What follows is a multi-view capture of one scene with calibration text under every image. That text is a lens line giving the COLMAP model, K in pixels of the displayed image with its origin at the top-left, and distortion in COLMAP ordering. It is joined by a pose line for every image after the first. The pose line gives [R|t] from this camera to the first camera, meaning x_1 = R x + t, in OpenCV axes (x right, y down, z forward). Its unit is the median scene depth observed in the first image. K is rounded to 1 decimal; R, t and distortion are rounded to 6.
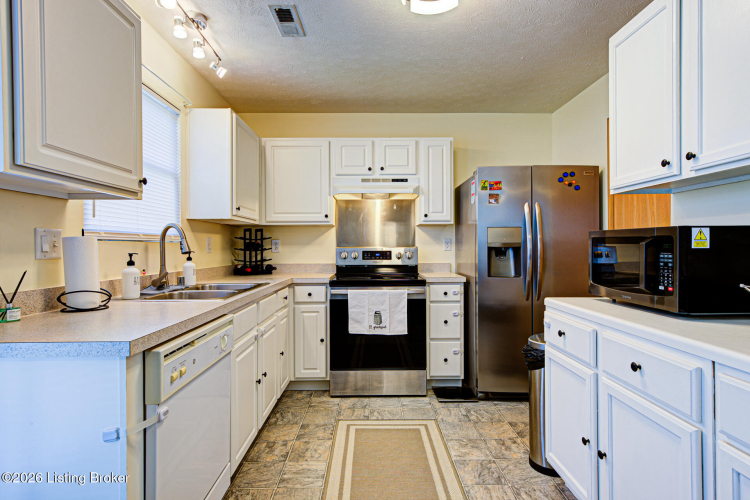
lens RADIAL K [[393.9, 0, 377.8], [0, 393.9, 248.2], [0, 0, 1]] dist [0.007169, -0.000350]
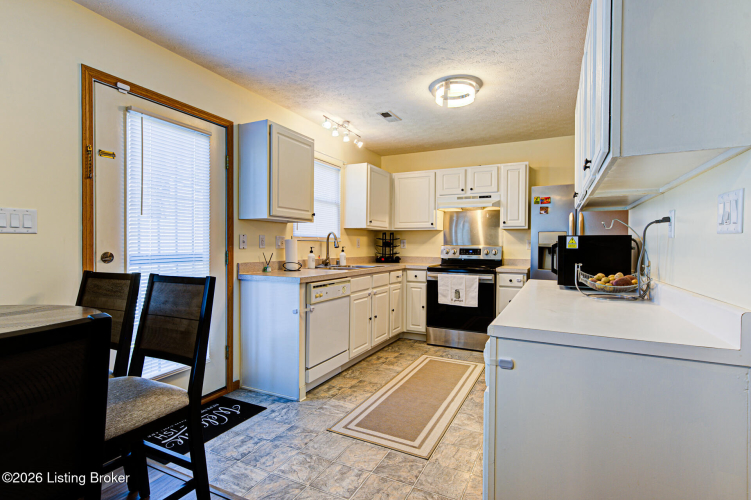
lens RADIAL K [[394.4, 0, 373.5], [0, 394.4, 248.5], [0, 0, 1]] dist [0.007169, -0.000350]
pose [[0.885618, 0.016202, -0.464131, 0.408366], [-0.013399, 0.999867, 0.009335, -0.002047], [0.464221, -0.002049, 0.885717, -0.448375]]
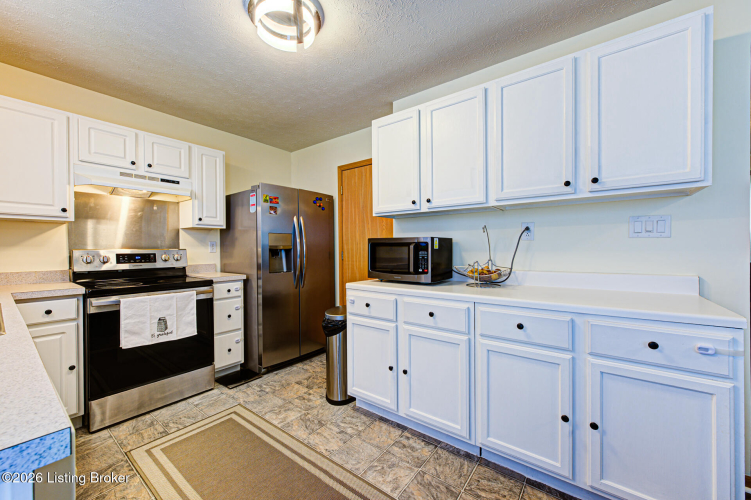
lens RADIAL K [[295.9, 0, 380.7], [0, 295.9, 249.8], [0, 0, 1]] dist [-0.000582, 0.000272]
pose [[0.609470, -0.003372, 0.792802, -0.245314], [0.005758, 0.999983, -0.000173, 0.001902], [-0.792788, 0.004671, 0.609480, 0.157190]]
